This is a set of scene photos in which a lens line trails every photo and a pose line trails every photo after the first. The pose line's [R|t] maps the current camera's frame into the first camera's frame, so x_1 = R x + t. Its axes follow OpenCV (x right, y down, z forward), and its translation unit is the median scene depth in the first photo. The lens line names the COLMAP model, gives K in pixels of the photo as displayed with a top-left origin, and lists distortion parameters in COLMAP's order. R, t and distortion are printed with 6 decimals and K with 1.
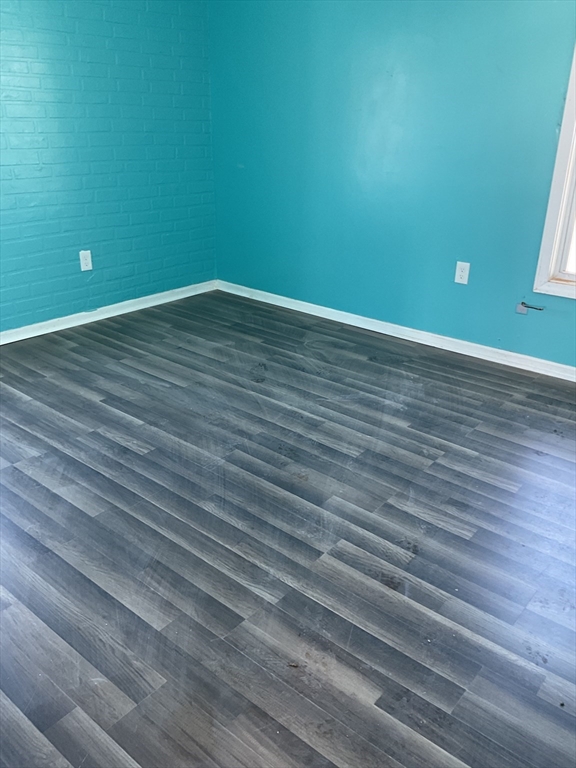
lens RADIAL K [[644.0, 0, 289.3], [0, 644.0, 378.6], [0, 0, 1]] dist [0.079022, -0.145574]
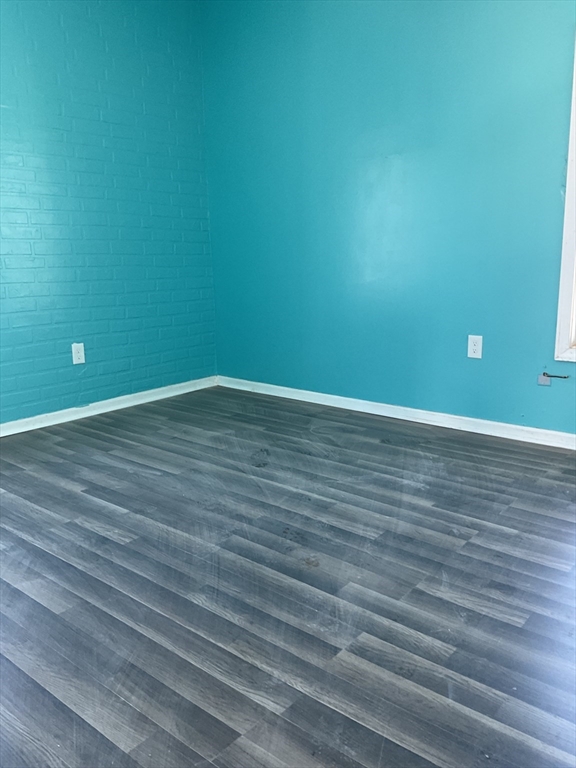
lens RADIAL K [[644.0, 0, 287.2], [0, 644.0, 374.1], [0, 0, 1]] dist [0.079022, -0.145574]
pose [[0.999239, -0.036932, -0.012552, 0.007334], [0.033640, 0.978819, -0.201946, 0.077370], [0.019744, 0.201370, 0.979316, 0.118182]]
